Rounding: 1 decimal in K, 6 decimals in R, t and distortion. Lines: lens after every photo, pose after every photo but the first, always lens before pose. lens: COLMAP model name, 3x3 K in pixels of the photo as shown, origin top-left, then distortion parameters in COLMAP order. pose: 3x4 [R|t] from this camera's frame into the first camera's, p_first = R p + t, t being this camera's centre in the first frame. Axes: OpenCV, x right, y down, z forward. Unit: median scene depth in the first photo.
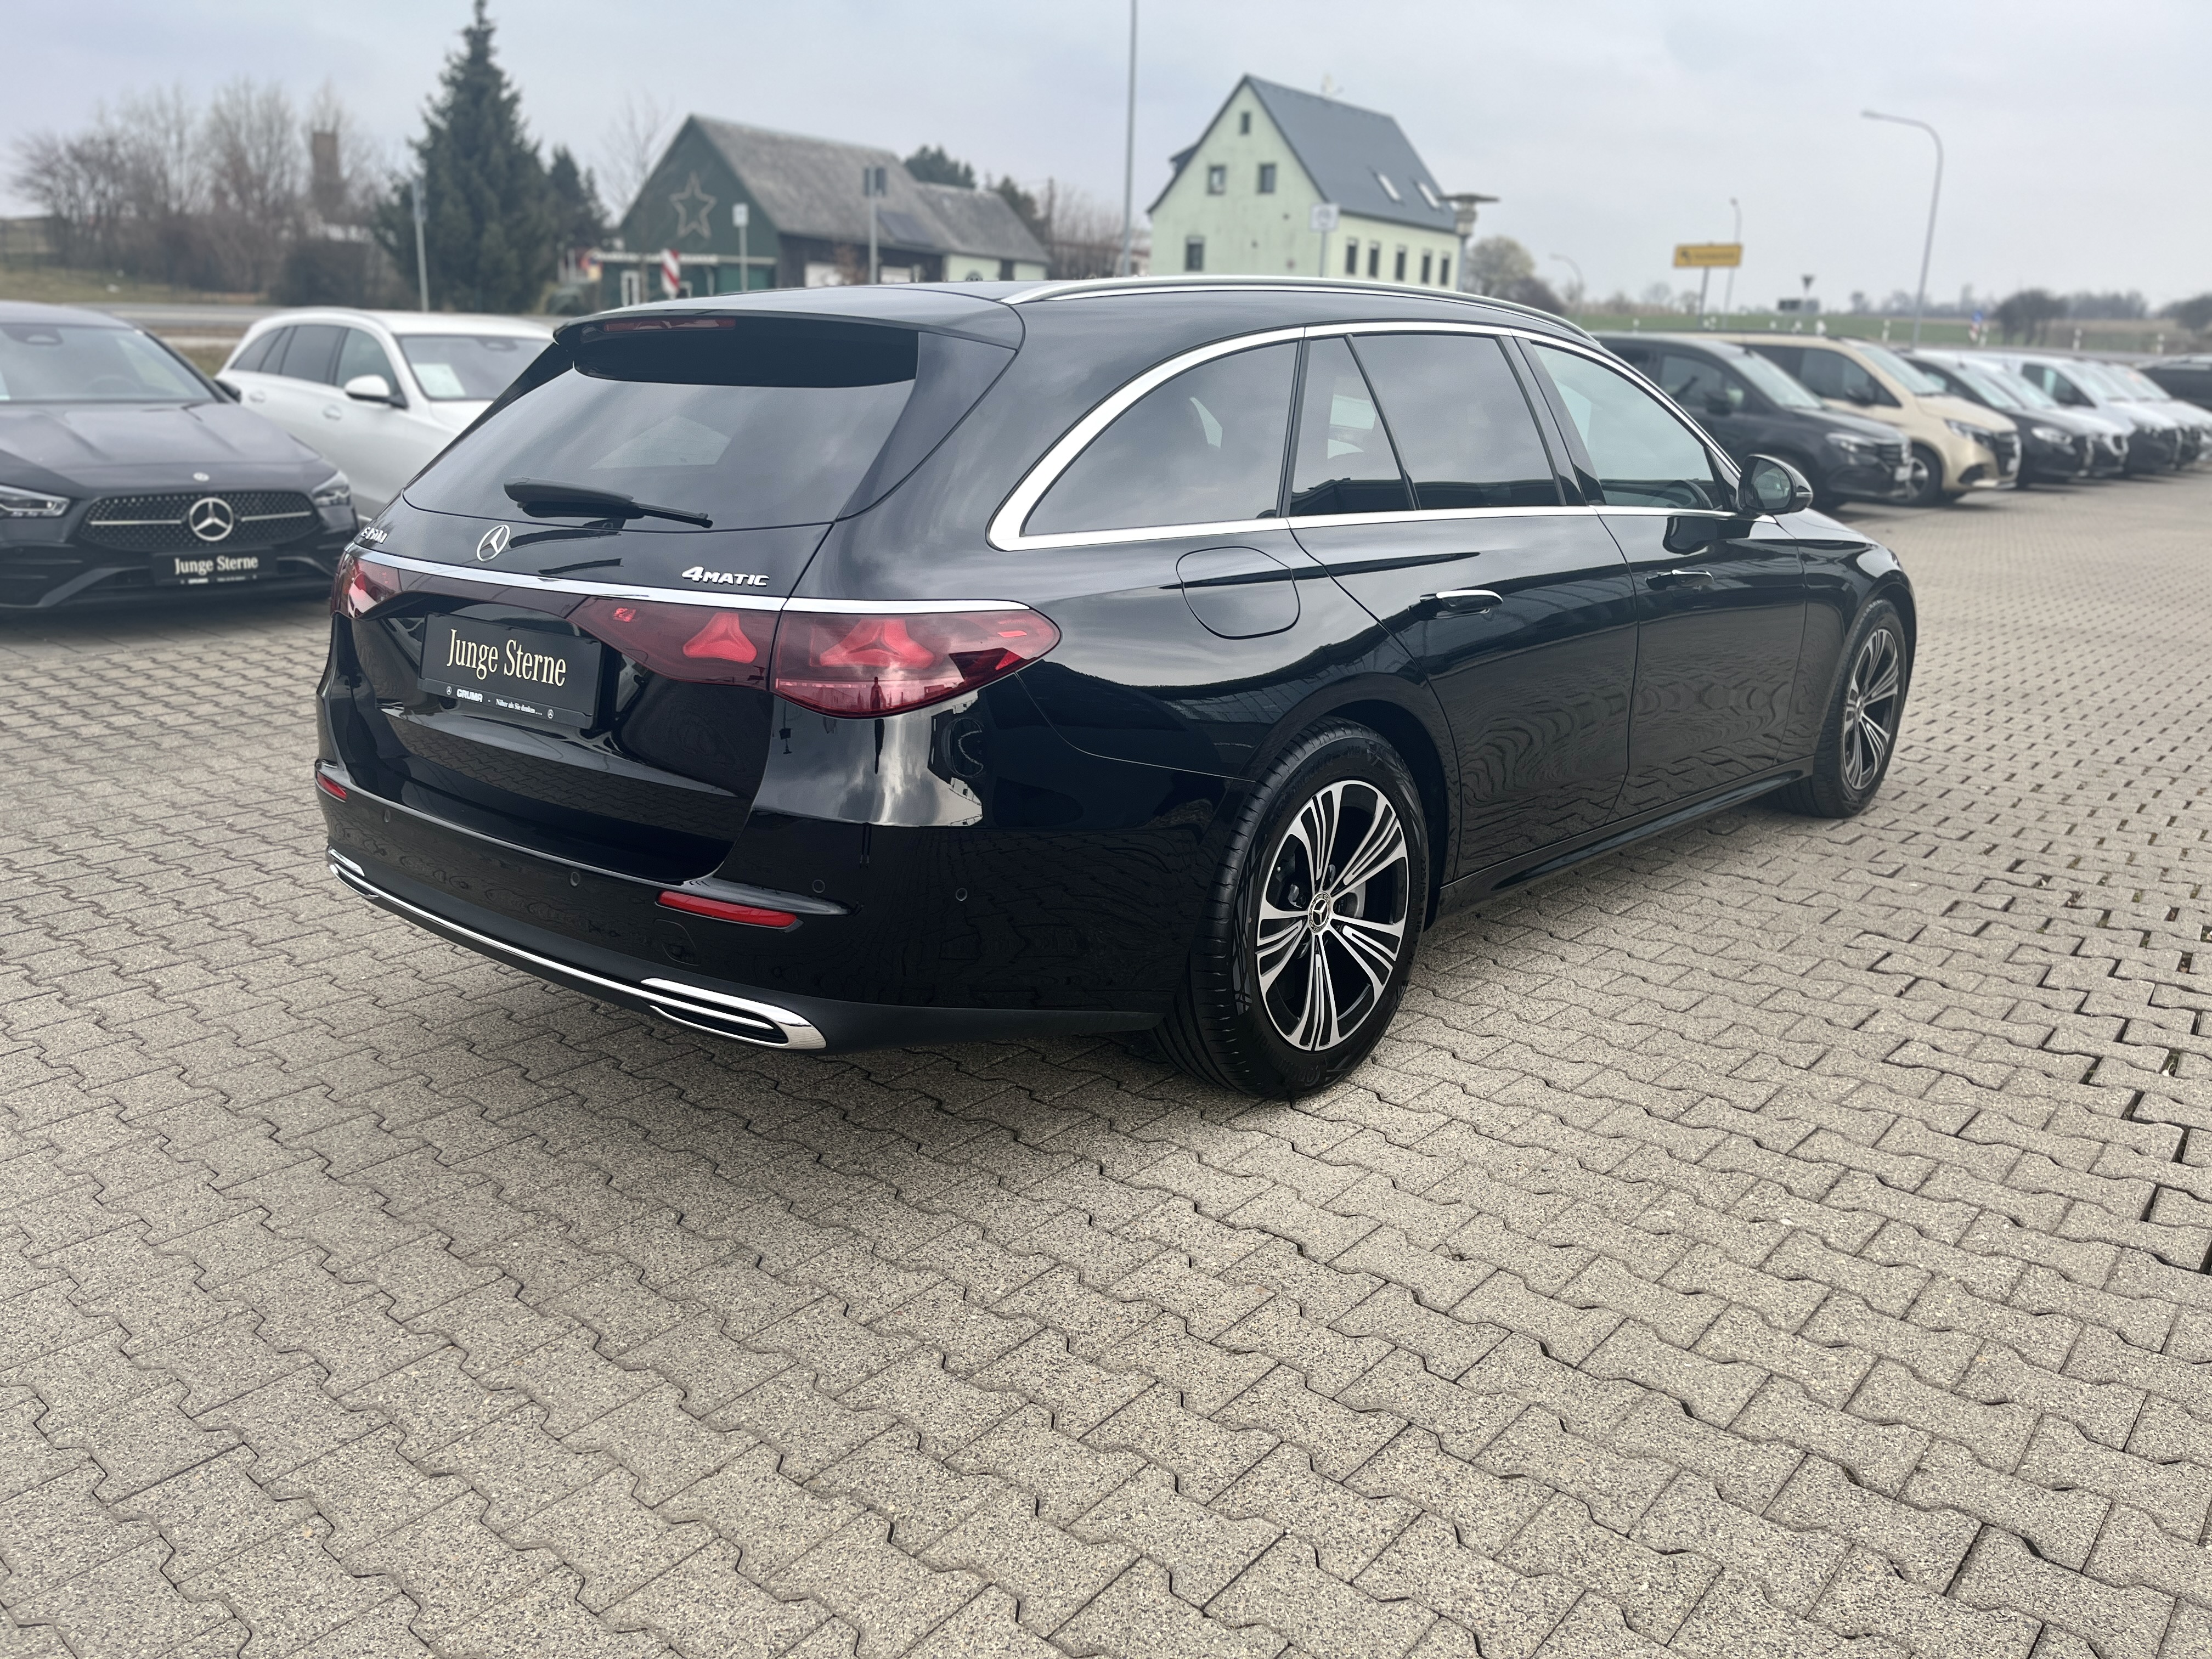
lens RADIAL K [[1694.9, 0, 1097.8], [0, 1694.9, 834.5], [0, 0, 1]] dist [0.056187, -0.068148]
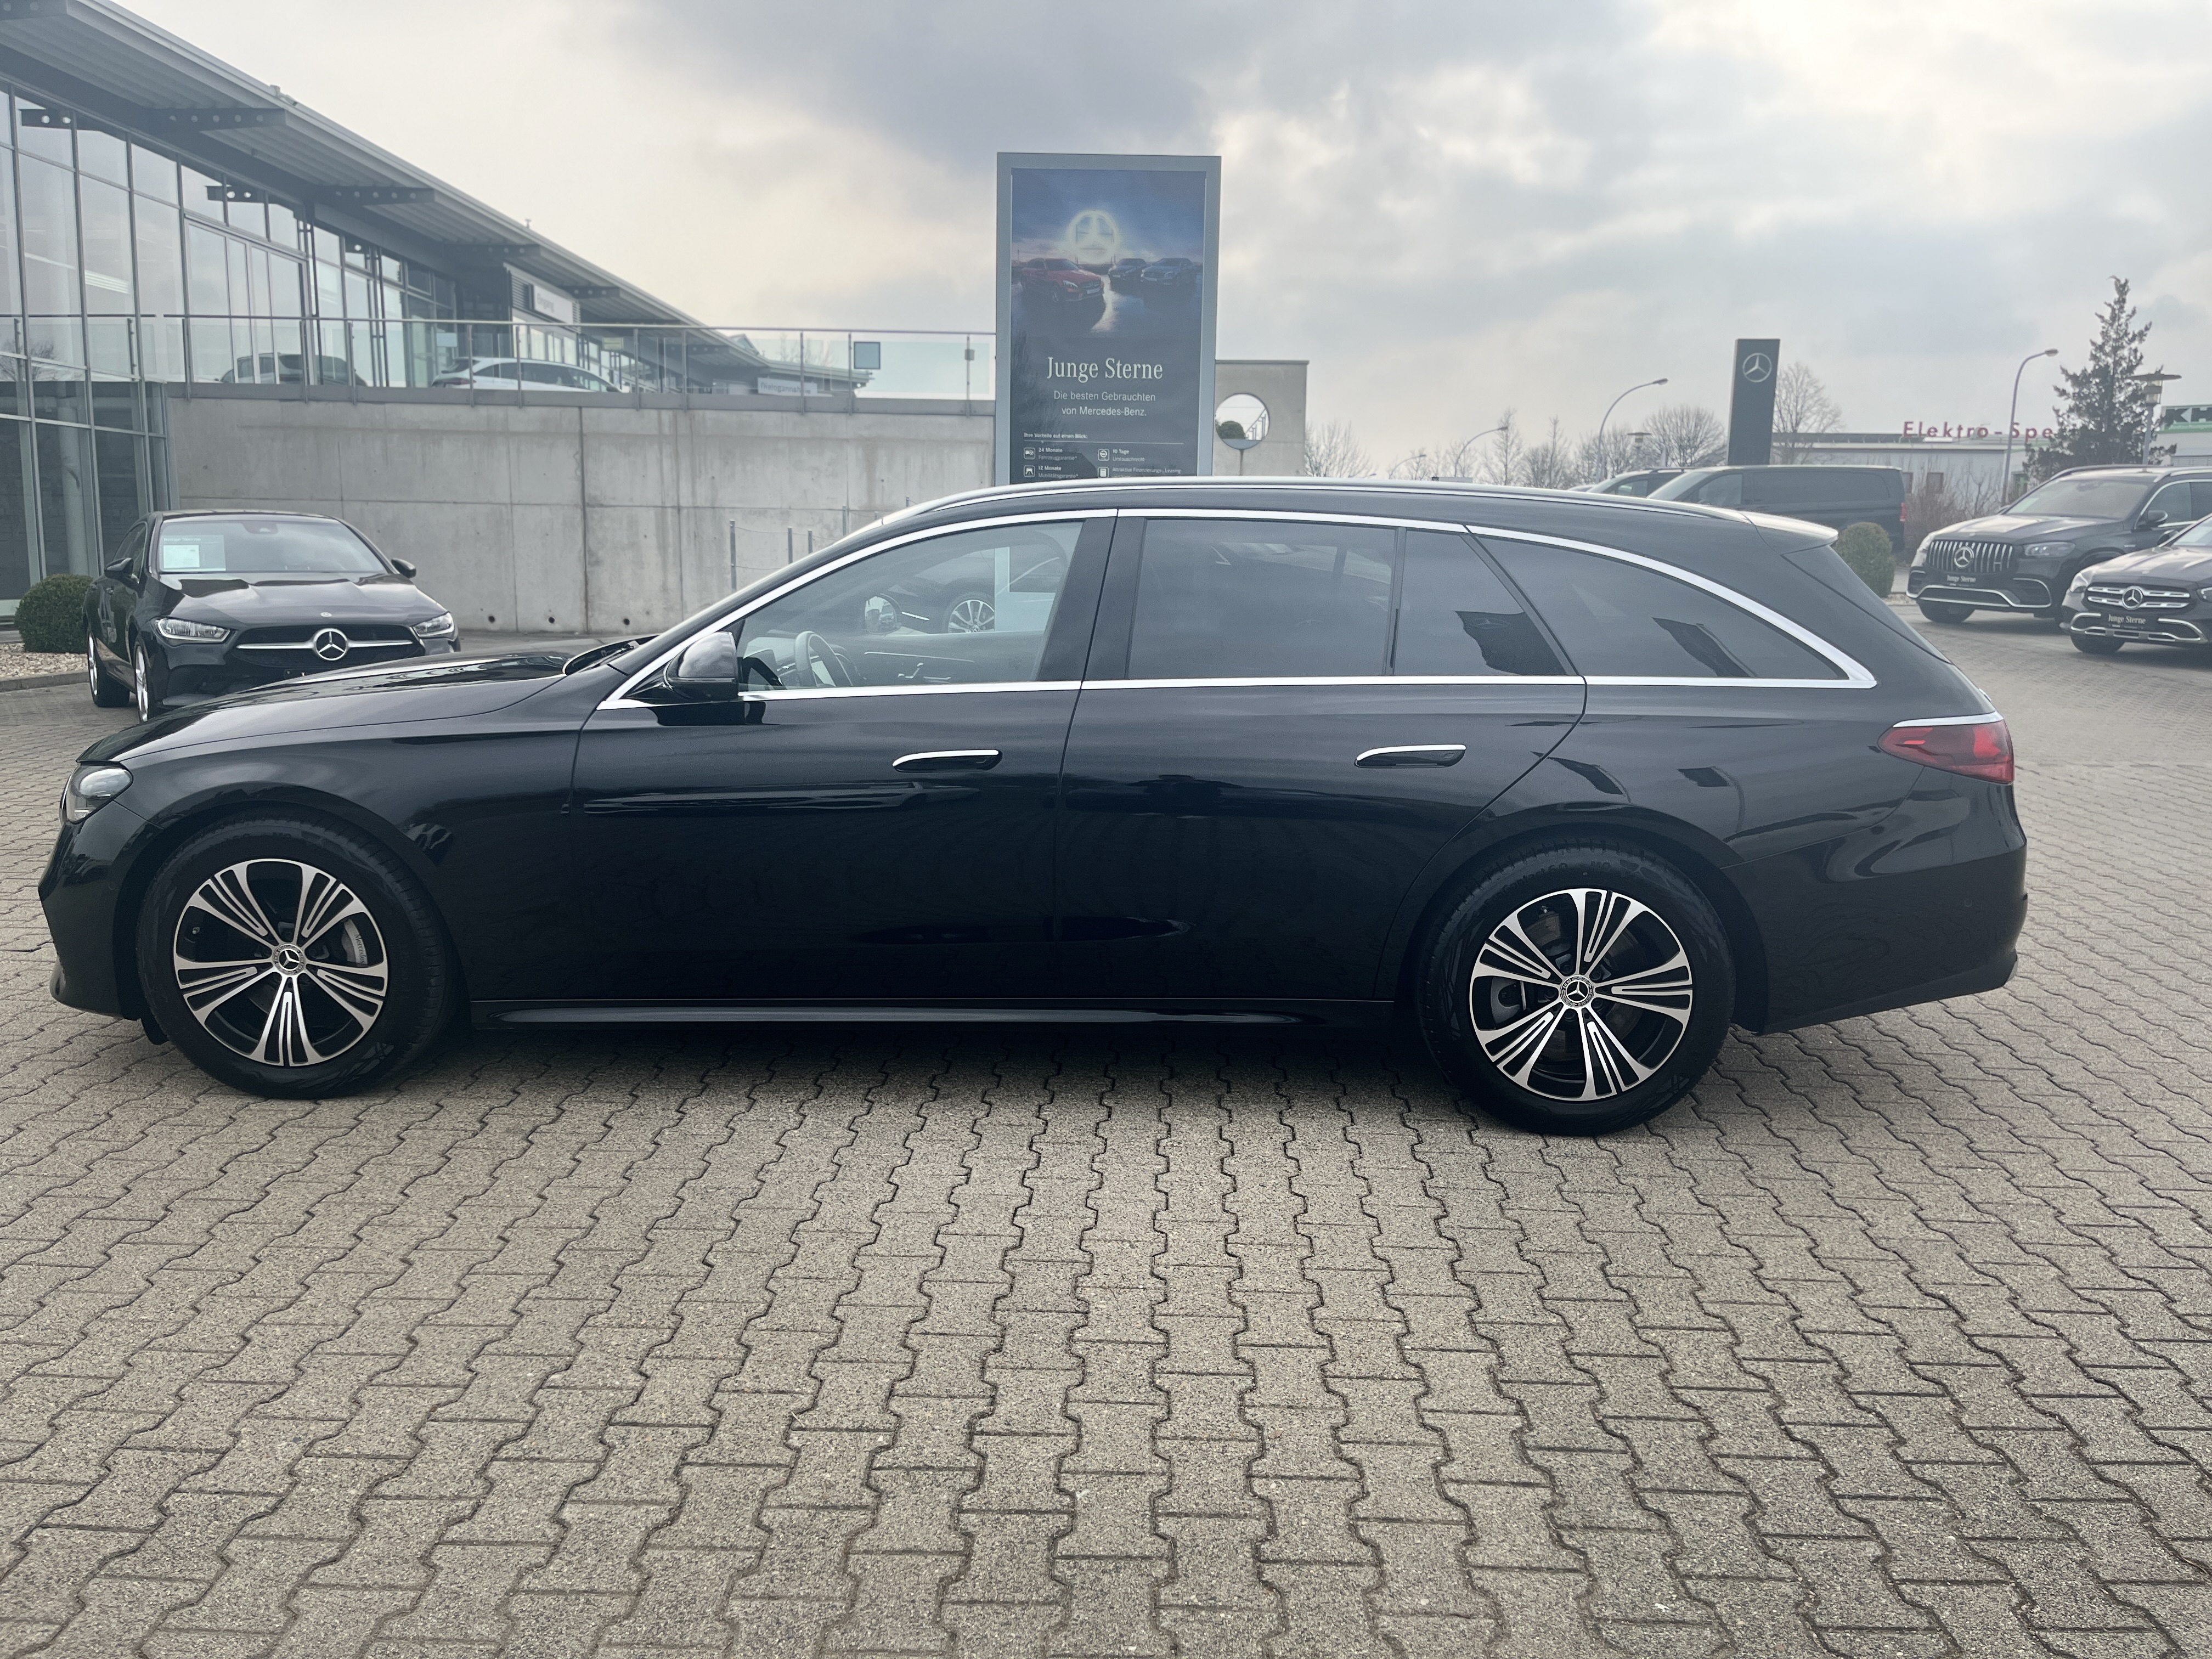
lens RADIAL K [[1694.9, 0, 1112.1], [0, 1694.9, 827.3], [0, 0, 1]] dist [0.056187, -0.068148]
pose [[-0.637061, -0.165523, 0.752831, -1.116370], [0.168250, 0.923261, 0.345371, -0.721516], [-0.752227, 0.346687, -0.560324, 2.526251]]
